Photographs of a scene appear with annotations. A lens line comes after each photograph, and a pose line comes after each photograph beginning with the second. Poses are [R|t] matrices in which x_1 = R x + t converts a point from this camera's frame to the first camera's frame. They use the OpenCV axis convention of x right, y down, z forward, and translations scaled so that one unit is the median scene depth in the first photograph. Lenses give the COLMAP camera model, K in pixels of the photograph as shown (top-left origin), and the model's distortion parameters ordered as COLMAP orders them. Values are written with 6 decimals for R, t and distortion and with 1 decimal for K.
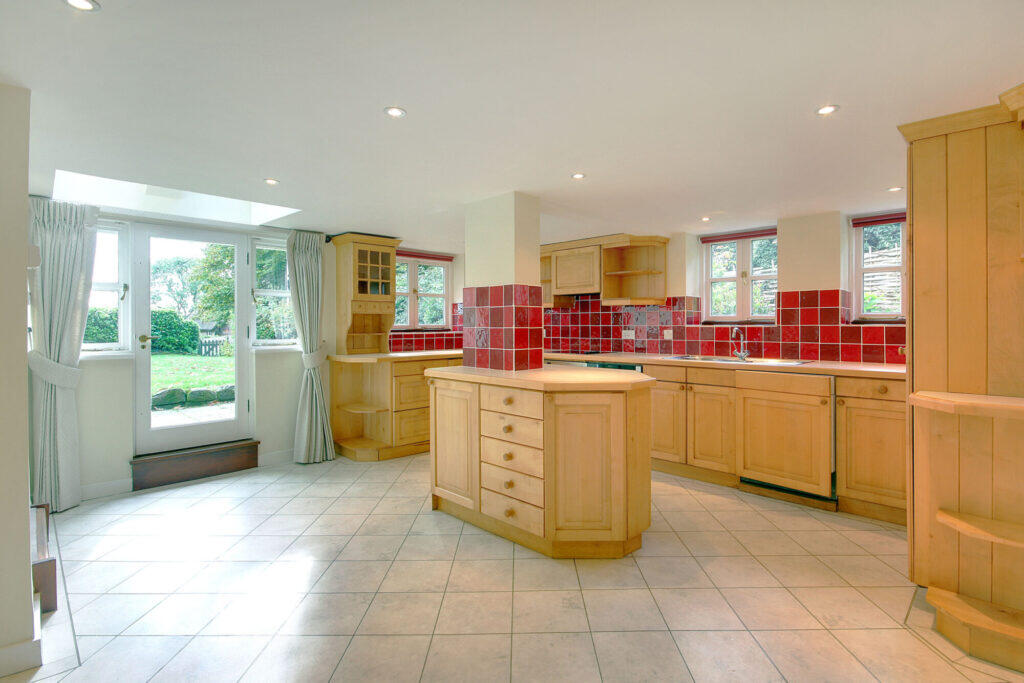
lens RADIAL K [[495.6, 0, 512.0], [0, 495.6, 341.5], [0, 0, 1]] dist [-0.002861, -0.000388]
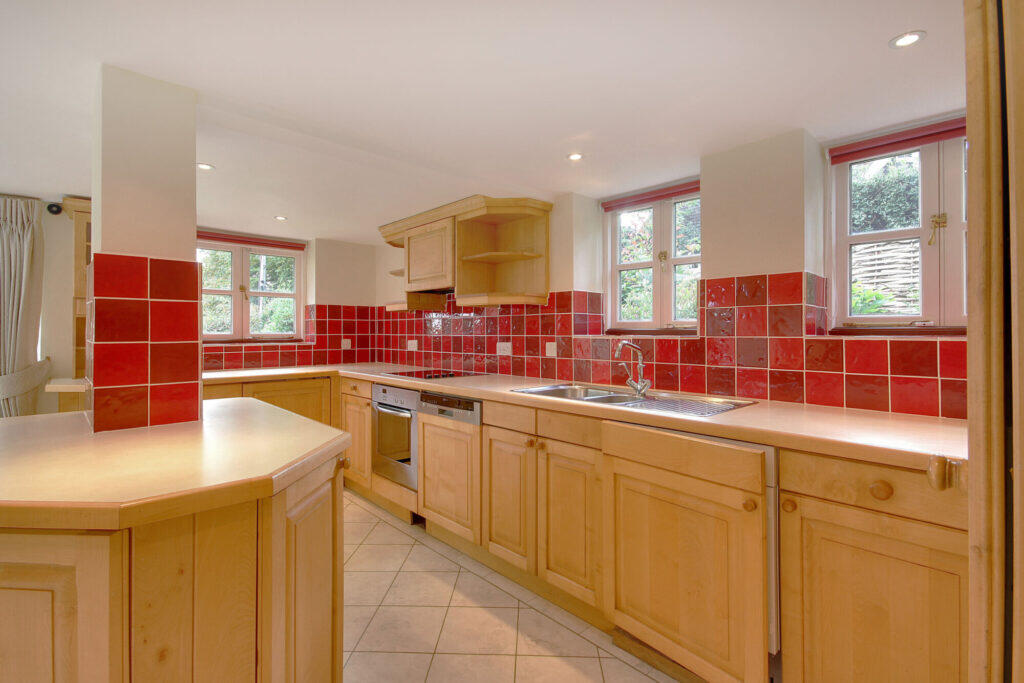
lens RADIAL K [[470.4, 0, 512.0], [0, 470.4, 341.5], [0, 0, 1]] dist [0.002786, 0.000300]
pose [[0.999118, 0.002288, -0.041929, 0.328889], [-0.002878, 0.999897, -0.014028, -0.018005], [0.041892, 0.014137, 0.999022, 0.424806]]
